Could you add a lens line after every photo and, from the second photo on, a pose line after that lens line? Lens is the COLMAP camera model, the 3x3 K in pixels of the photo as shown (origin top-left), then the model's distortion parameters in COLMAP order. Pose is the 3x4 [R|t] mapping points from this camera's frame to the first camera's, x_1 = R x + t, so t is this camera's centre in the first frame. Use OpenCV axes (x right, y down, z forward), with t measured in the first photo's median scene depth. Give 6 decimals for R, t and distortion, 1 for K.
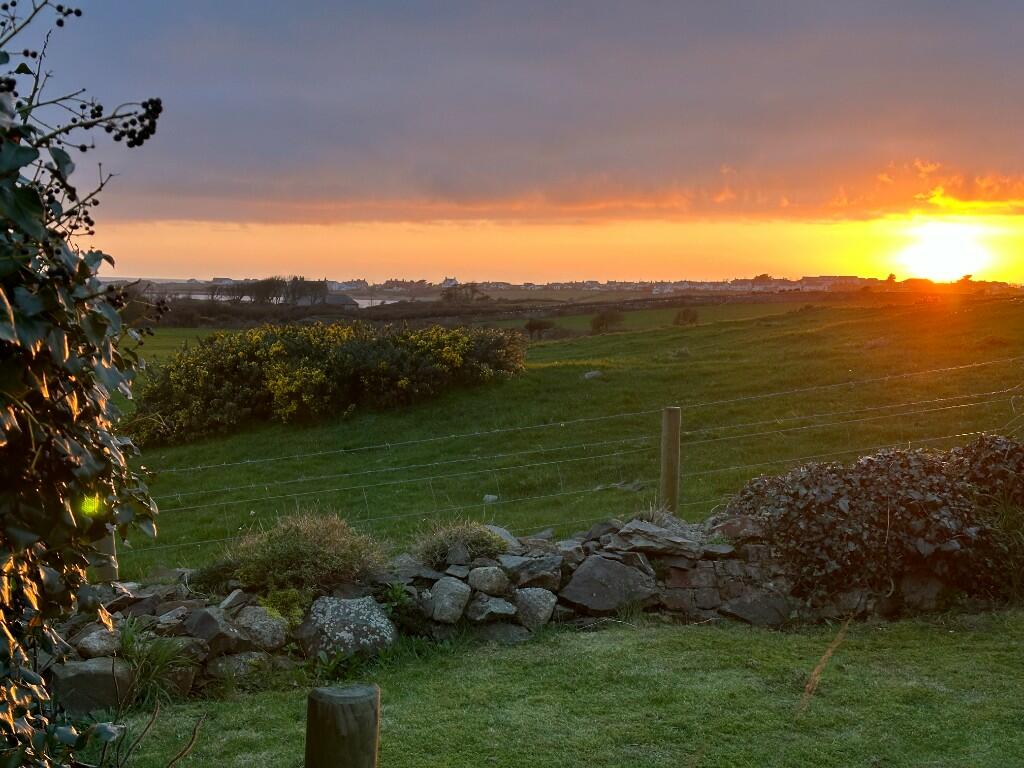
lens RADIAL K [[1433.5, 0, 512.0], [0, 1433.5, 384.0], [0, 0, 1]] dist [0.130770, -0.013912]
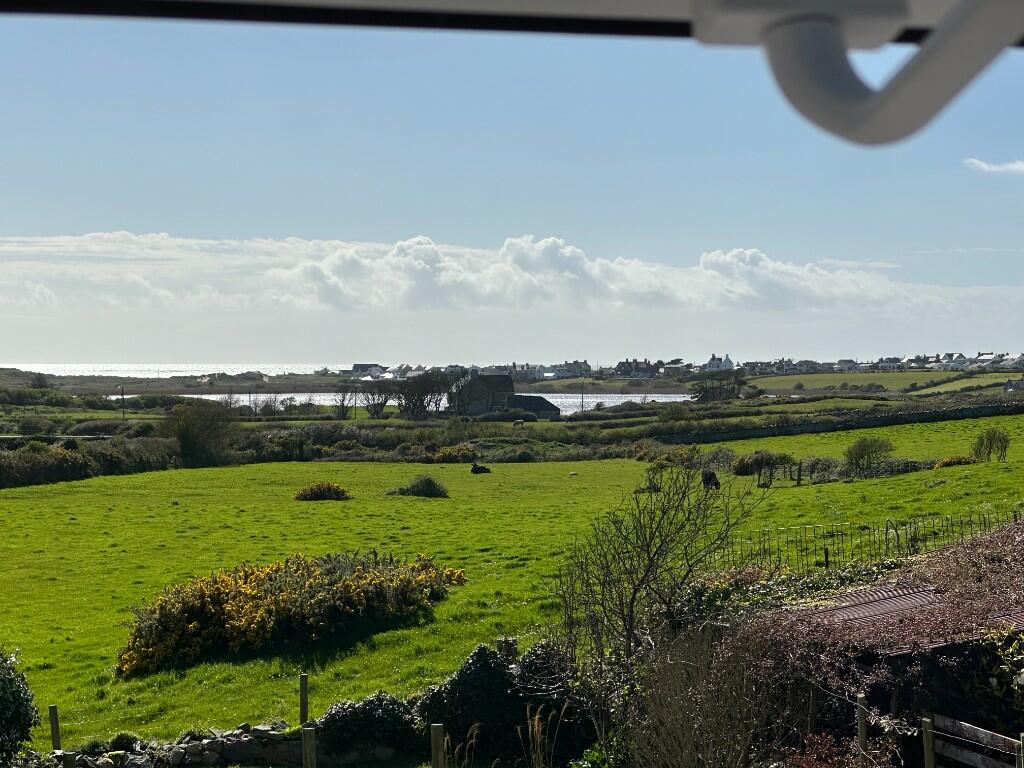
lens RADIAL K [[2291.7, 0, 512.0], [0, 2291.7, 384.0], [0, 0, 1]] dist [0.032342, 2.401180]
pose [[0.990567, -0.023131, -0.135060, 1.071454], [0.014873, 0.997975, -0.061836, -0.243344], [0.136216, 0.059244, 0.988906, -2.929869]]
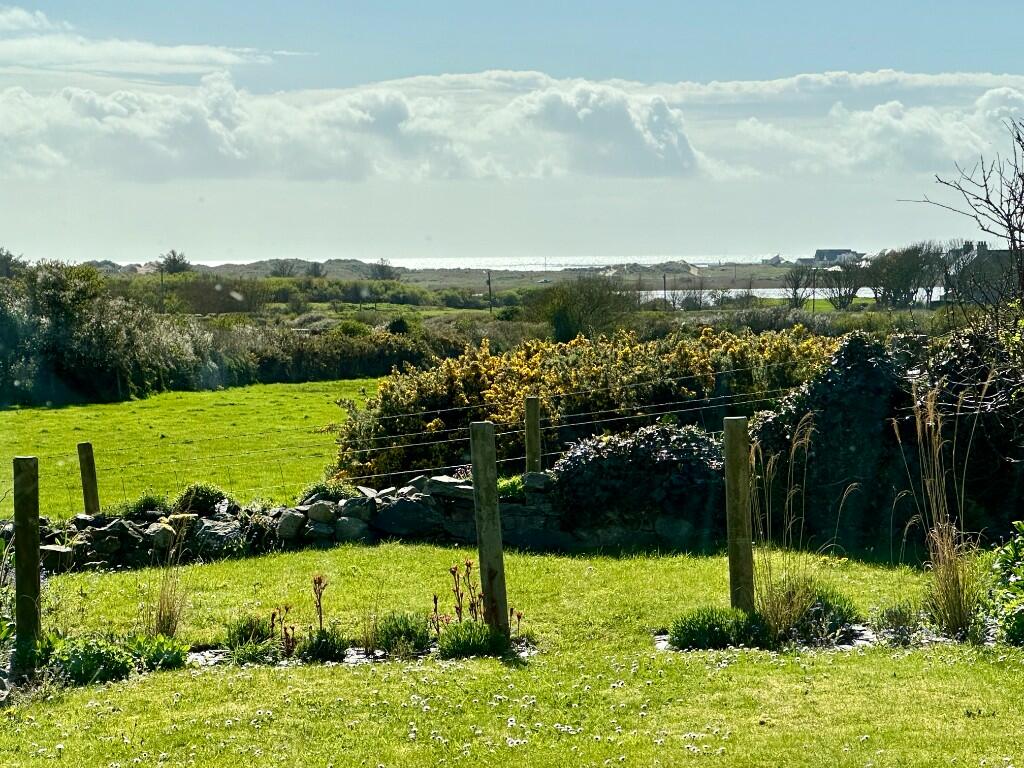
lens RADIAL K [[3205.4, 0, 512.0], [0, 3205.4, 384.0], [0, 0, 1]] dist [-0.189766, -1.154117]
pose [[0.954894, -0.024116, -0.295966, 1.039568], [0.015386, 0.999376, -0.031792, 0.105353], [0.296548, 0.025804, 0.954669, -1.859944]]
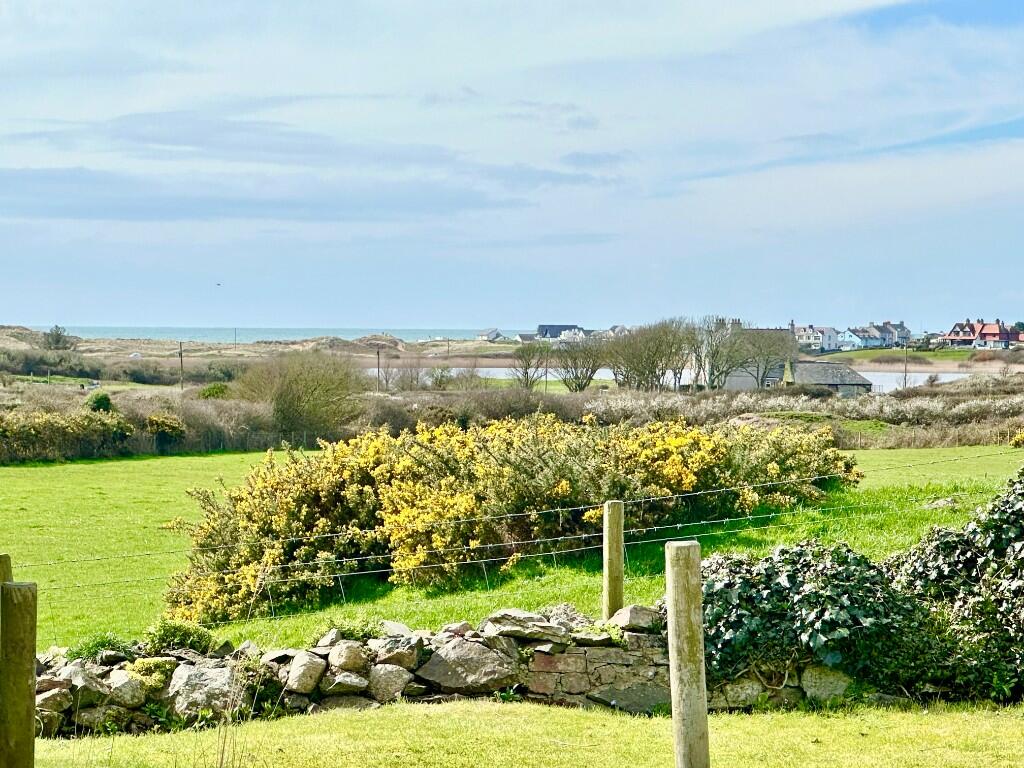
lens RADIAL K [[3592.2, 0, 512.0], [0, 3592.2, 384.0], [0, 0, 1]] dist [-0.198984, 0.281411]
pose [[0.977605, -0.013442, -0.210018, 0.600548], [0.001773, 0.998449, -0.055650, 0.078413], [0.210441, 0.054031, 0.976112, -1.399294]]
